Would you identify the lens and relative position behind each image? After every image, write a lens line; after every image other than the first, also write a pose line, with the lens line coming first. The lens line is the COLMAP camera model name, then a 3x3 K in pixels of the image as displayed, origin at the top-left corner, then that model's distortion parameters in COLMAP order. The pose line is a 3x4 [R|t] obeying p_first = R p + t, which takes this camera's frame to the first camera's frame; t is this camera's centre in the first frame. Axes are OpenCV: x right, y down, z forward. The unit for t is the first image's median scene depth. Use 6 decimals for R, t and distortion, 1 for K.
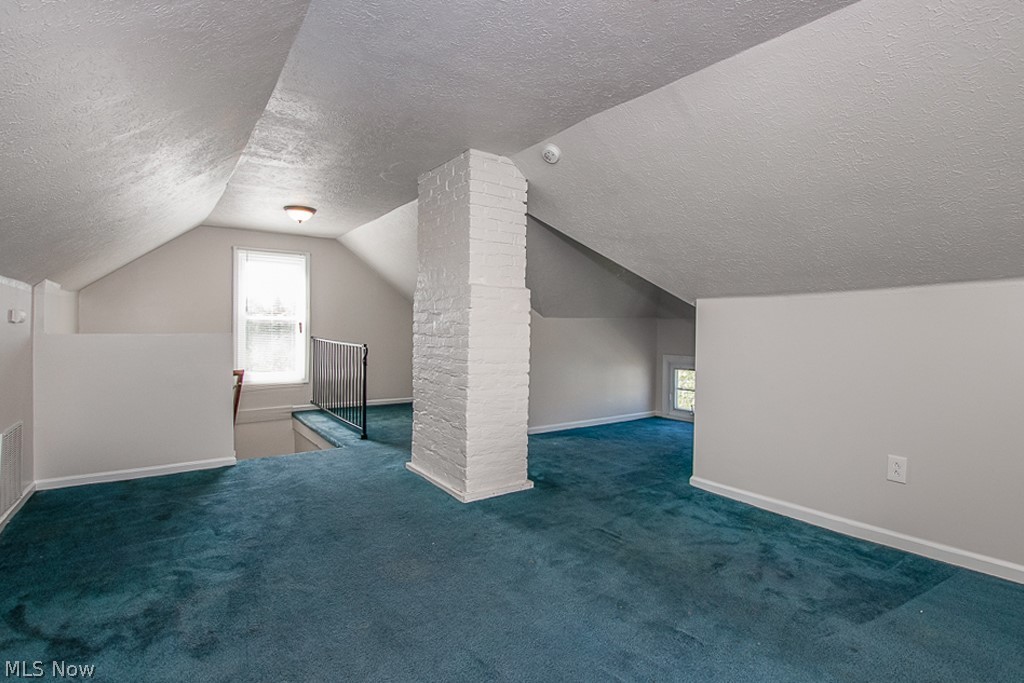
lens RADIAL K [[502.3, 0, 504.5], [0, 502.3, 344.0], [0, 0, 1]] dist [-0.017630, 0.000198]
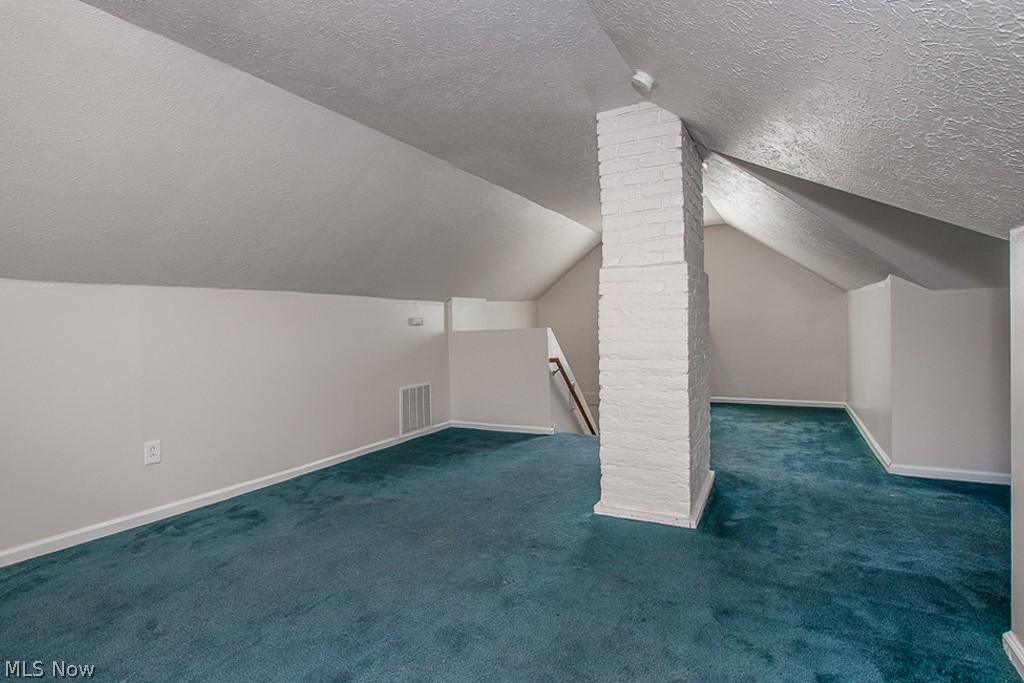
lens RADIAL K [[499.4, 0, 508.3], [0, 499.4, 337.2], [0, 0, 1]] dist [-0.017245, 0.002058]
pose [[0.441010, -0.001647, -0.897501, 0.606590], [0.010936, 0.999934, 0.003538, -0.002692], [0.897435, -0.011376, 0.440999, 0.439748]]
